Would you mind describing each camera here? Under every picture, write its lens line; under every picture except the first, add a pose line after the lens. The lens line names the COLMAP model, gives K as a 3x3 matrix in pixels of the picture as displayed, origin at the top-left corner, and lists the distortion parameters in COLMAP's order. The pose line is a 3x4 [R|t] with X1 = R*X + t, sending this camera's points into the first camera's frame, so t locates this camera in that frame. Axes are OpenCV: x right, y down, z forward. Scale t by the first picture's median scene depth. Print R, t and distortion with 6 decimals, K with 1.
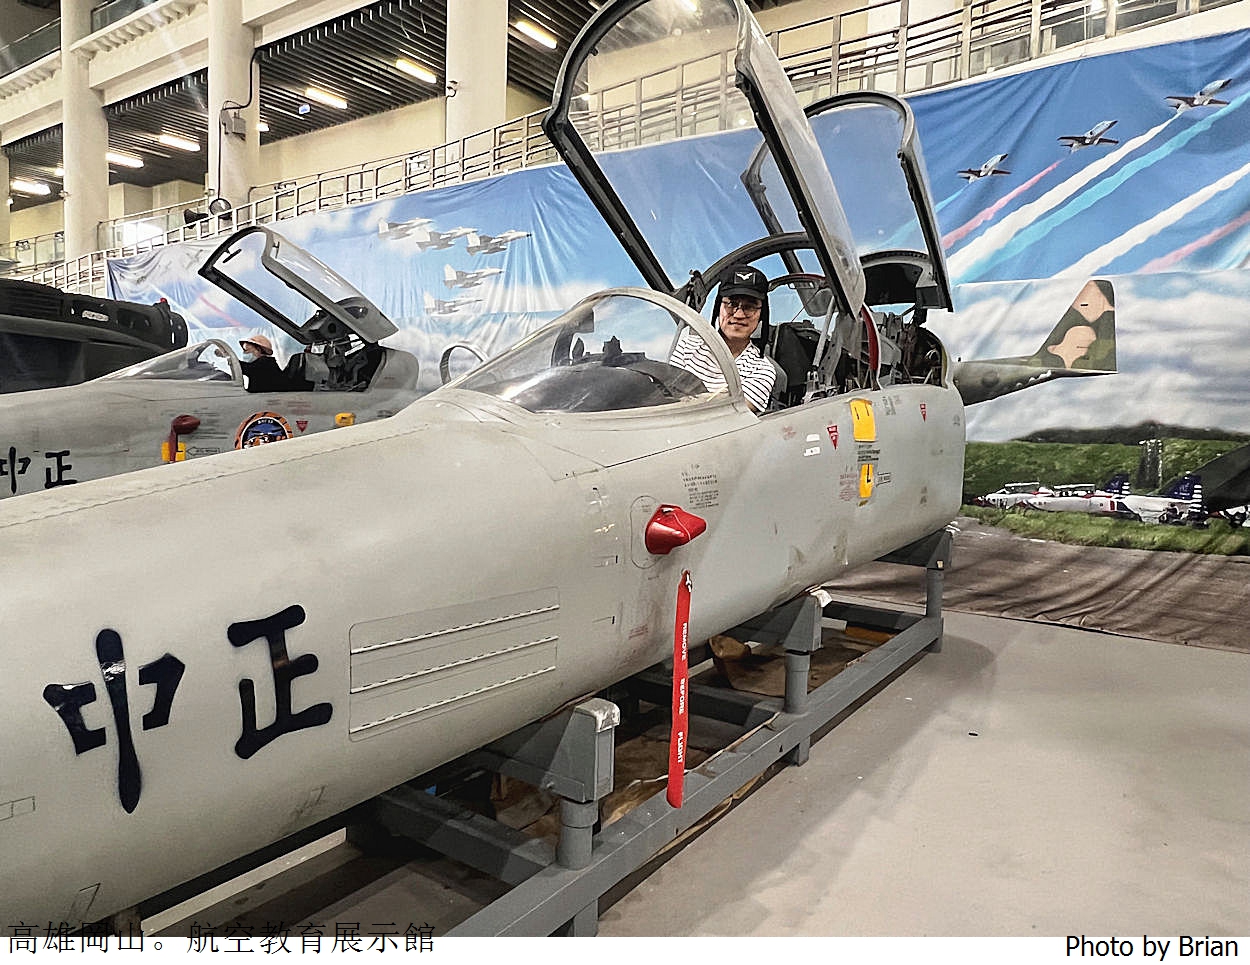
lens RADIAL K [[858.5, 0, 624.9], [0, 858.5, 478.2], [0, 0, 1]] dist [0.009484, 0.000709]
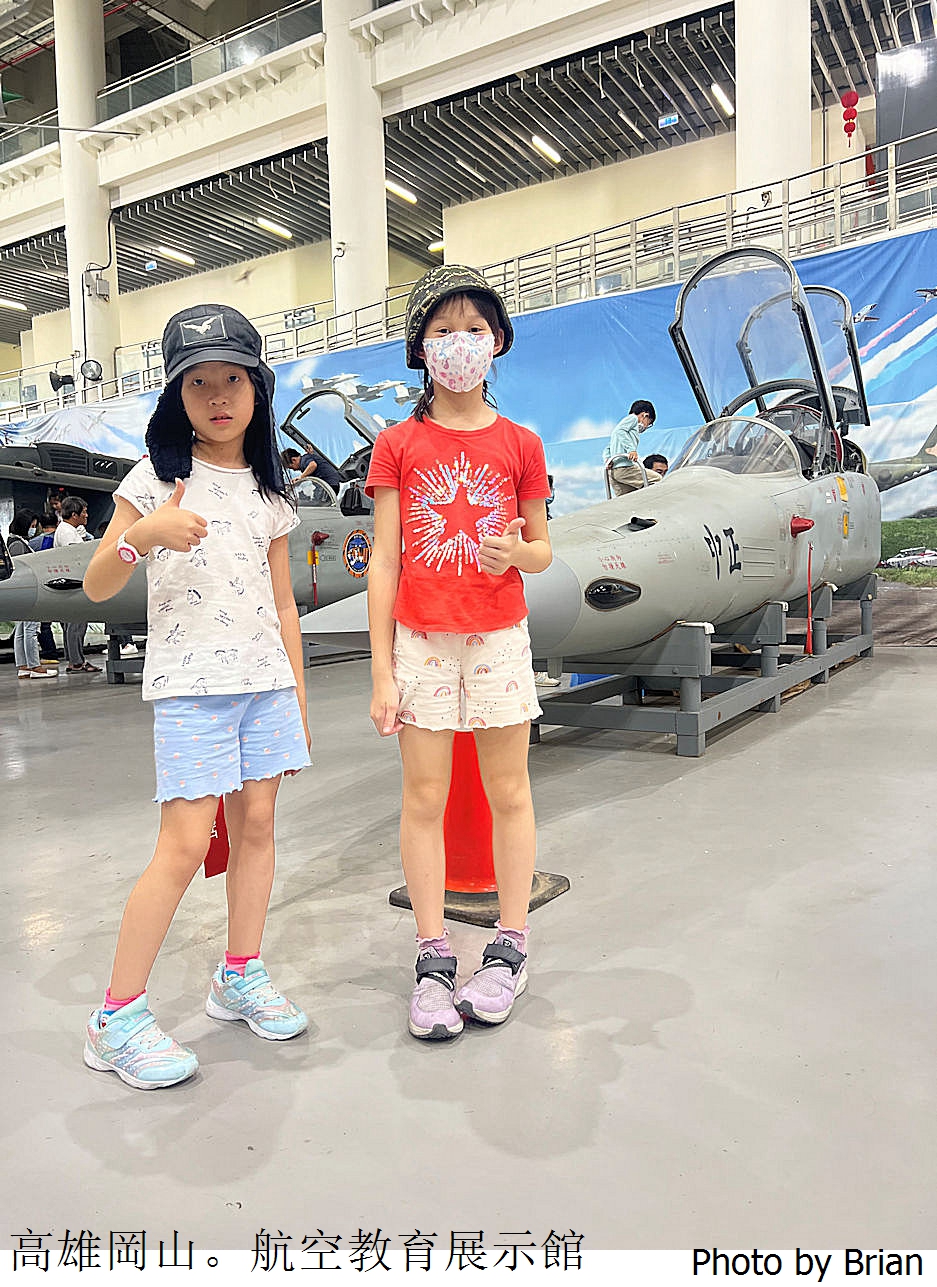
lens RADIAL K [[968.3, 0, 467.8], [0, 968.3, 646.8], [0, 0, 1]] dist [0.030993, -0.002911]
pose [[0.996403, -0.061695, 0.058094, -0.285275], [0.061721, 0.998093, 0.001357, 0.094513], [-0.058067, 0.002234, 0.998310, -0.425292]]
